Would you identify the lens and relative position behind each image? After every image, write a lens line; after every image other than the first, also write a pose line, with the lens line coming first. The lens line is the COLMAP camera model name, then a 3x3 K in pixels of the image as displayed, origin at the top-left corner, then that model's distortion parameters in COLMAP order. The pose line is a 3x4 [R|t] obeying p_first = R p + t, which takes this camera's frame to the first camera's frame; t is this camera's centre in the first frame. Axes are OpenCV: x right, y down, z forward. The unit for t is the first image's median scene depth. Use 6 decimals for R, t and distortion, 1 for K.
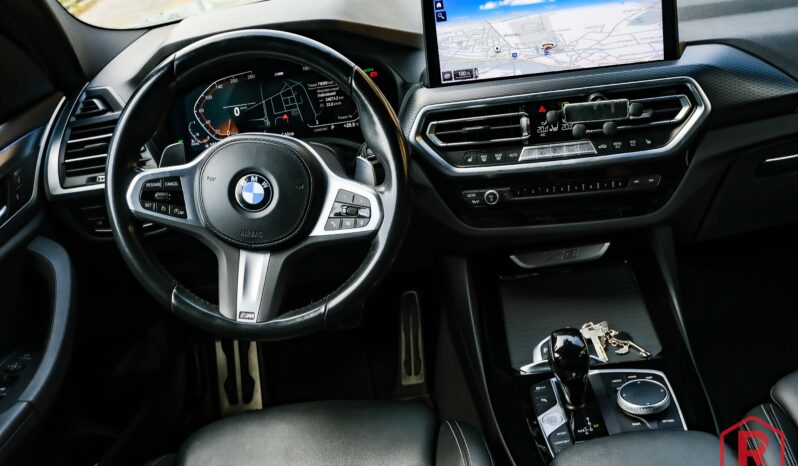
lens RADIAL K [[826.4, 0, 399.3], [0, 826.4, 232.4], [0, 0, 1]] dist [-0.011535, 0.000000]
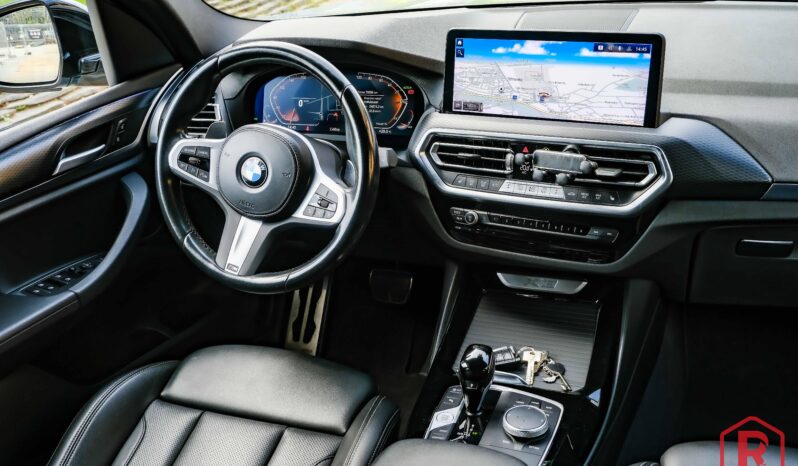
lens RADIAL K [[762.6, 0, 398.5], [0, 762.6, 233.5], [0, 0, 1]] dist [-0.012520, 0.000000]
pose [[0.936095, 0.220324, -0.274195, 0.321982], [-0.211855, 0.975426, 0.060516, -0.066047], [0.280790, 0.001441, 0.959768, -0.031134]]
